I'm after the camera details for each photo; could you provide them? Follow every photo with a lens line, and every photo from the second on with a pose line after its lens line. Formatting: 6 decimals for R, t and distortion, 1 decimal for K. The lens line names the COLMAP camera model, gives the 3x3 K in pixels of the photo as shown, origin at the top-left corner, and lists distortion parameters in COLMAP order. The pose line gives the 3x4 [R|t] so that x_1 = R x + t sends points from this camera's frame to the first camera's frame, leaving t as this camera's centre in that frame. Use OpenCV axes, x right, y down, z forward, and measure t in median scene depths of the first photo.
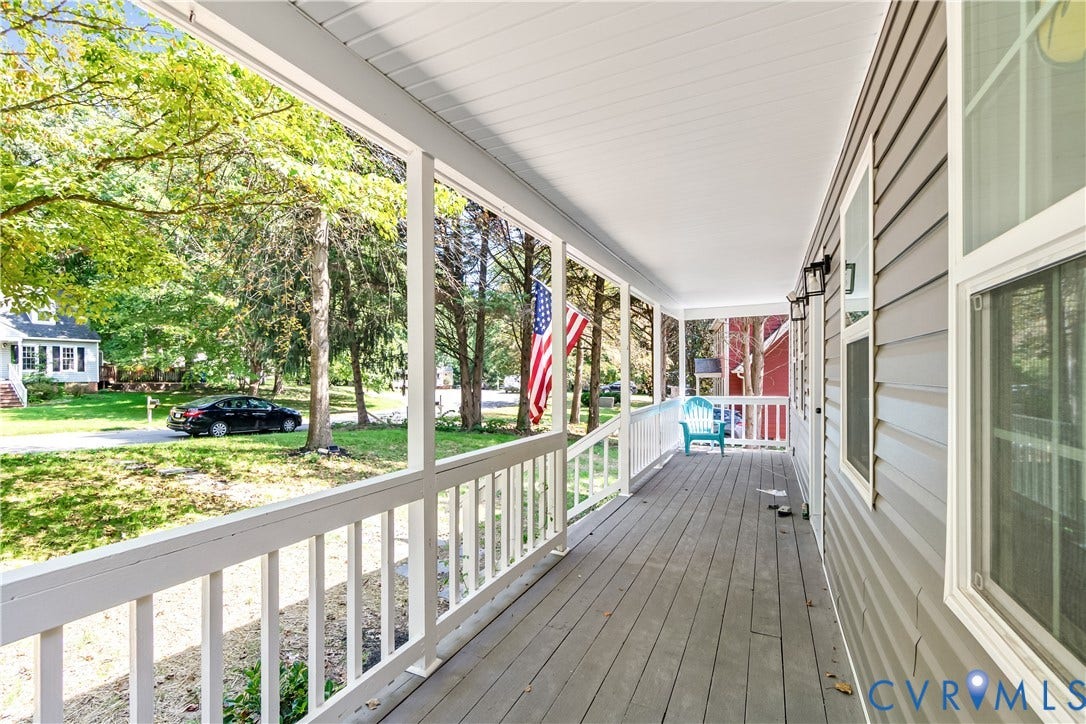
lens RADIAL K [[469.2, 0, 539.2], [0, 469.2, 368.5], [0, 0, 1]] dist [0.000901, -0.001445]
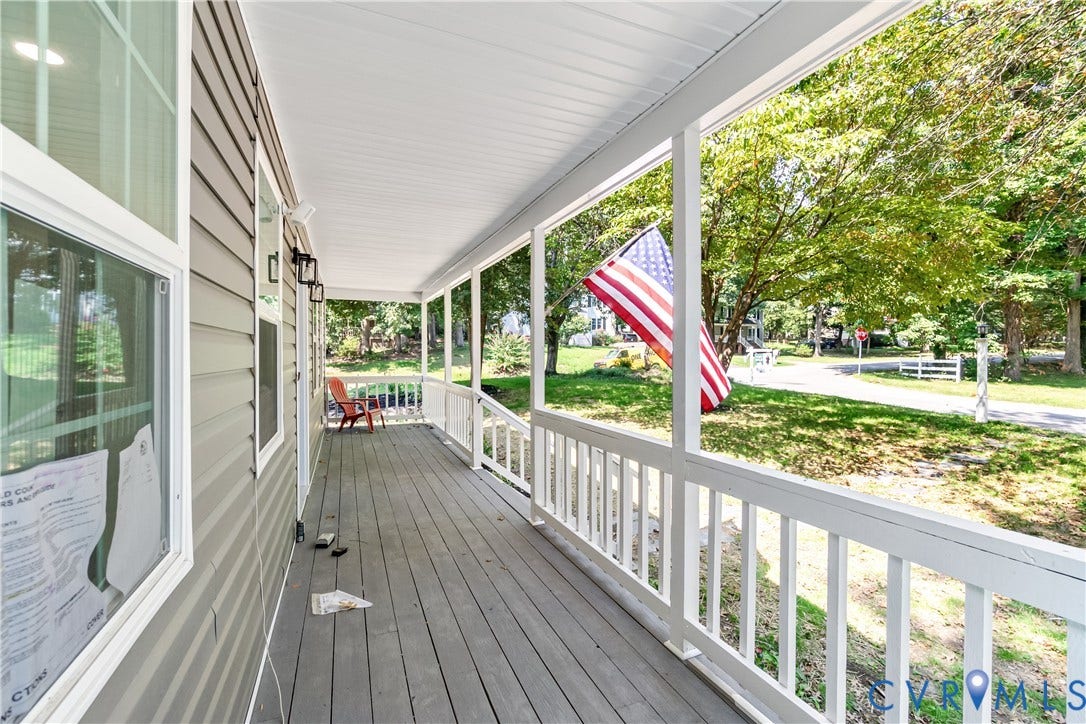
lens RADIAL K [[469.2, 0, 540.2], [0, 469.2, 356.9], [0, 0, 1]] dist [0.000901, -0.001445]
pose [[-0.658164, 0.009749, -0.752812, 0.846176], [0.007572, 0.999951, 0.006329, 0.009209], [0.752837, -0.001535, -0.658206, 1.722962]]
